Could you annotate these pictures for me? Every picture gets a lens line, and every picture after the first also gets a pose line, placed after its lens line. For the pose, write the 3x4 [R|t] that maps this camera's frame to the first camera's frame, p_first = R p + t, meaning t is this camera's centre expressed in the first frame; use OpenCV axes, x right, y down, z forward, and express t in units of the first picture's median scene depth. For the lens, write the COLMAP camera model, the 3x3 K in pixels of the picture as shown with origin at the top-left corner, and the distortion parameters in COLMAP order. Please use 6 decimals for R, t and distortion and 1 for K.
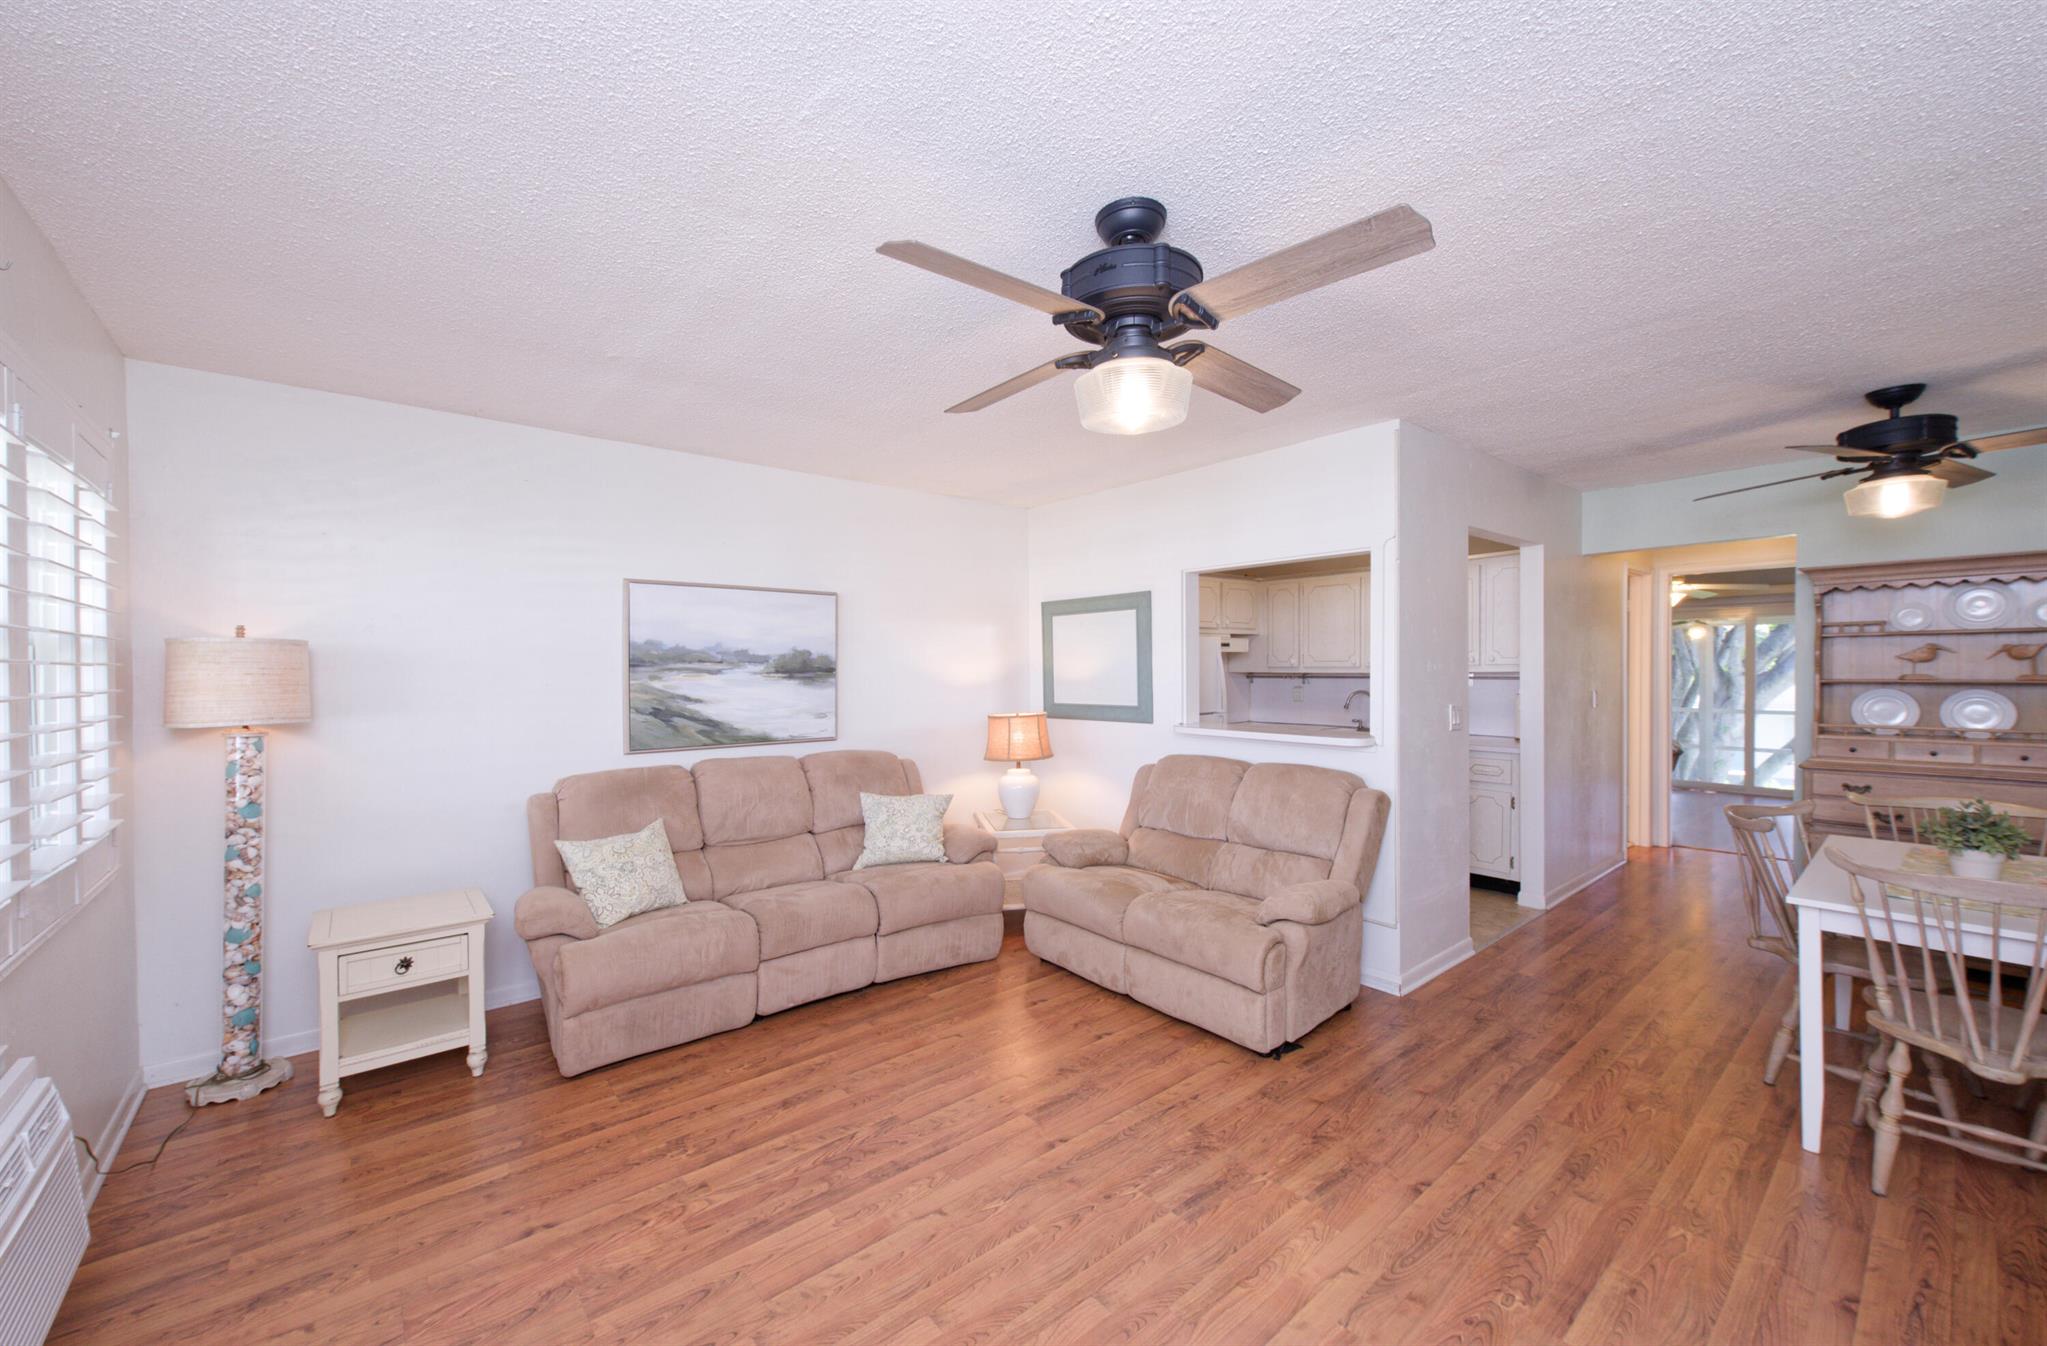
lens RADIAL K [[796.1, 0, 1023.5], [0, 796.1, 673.0], [0, 0, 1]] dist [0.000857, -0.000220]
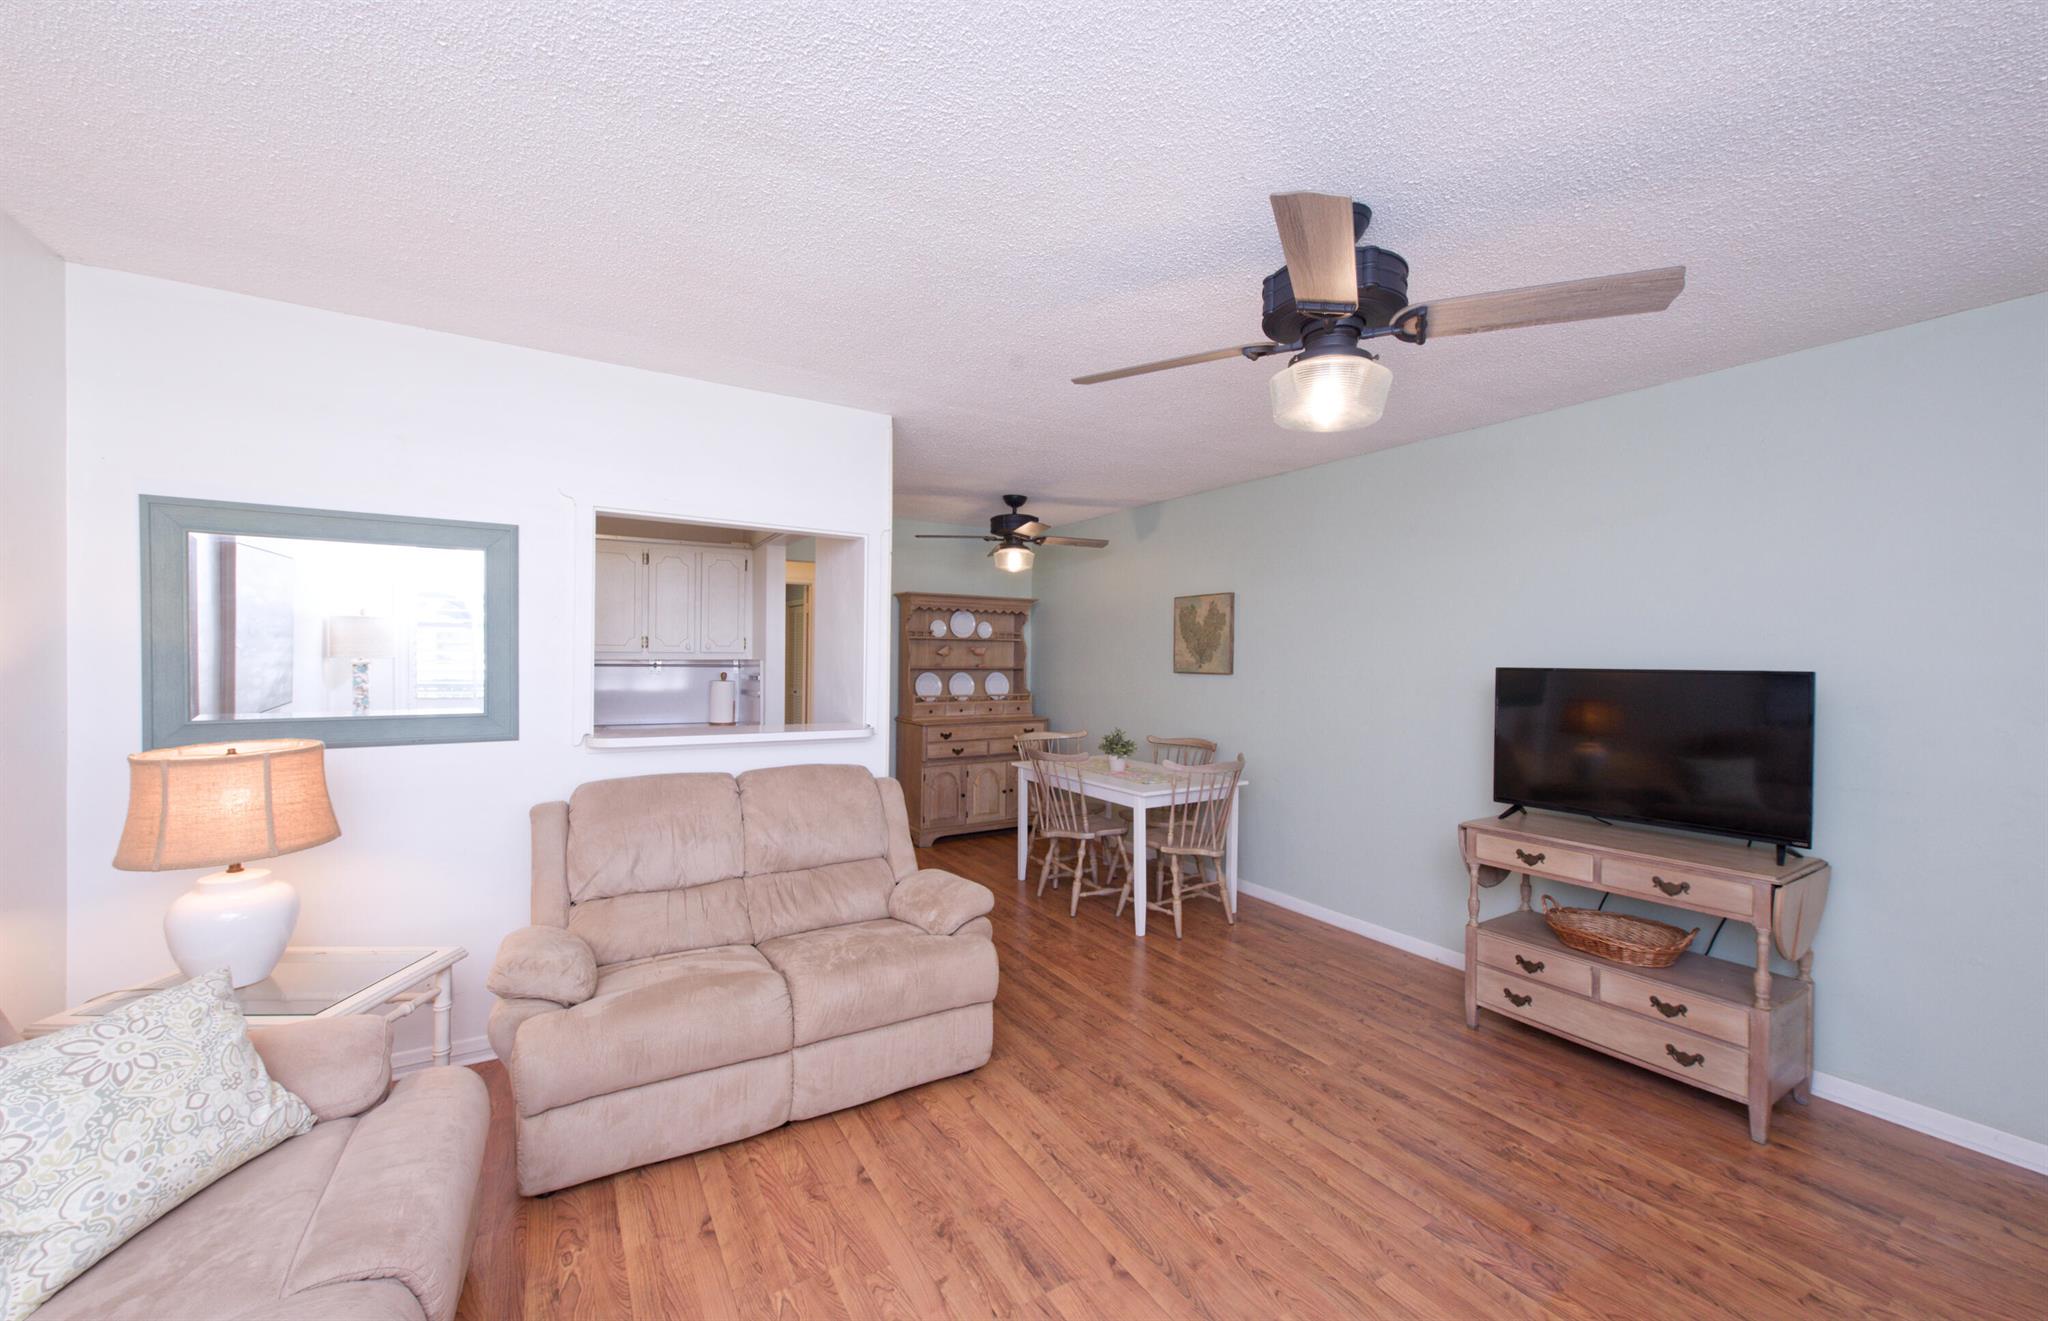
lens RADIAL K [[774.1, 0, 1024.0], [0, 774.1, 660.5], [0, 0, 1]] dist [0.000748, -0.000055]
pose [[0.149662, 0.006266, 0.988717, -0.375772], [-0.005375, 0.999970, -0.005524, 0.002566], [-0.988723, -0.004488, 0.149691, 0.511871]]
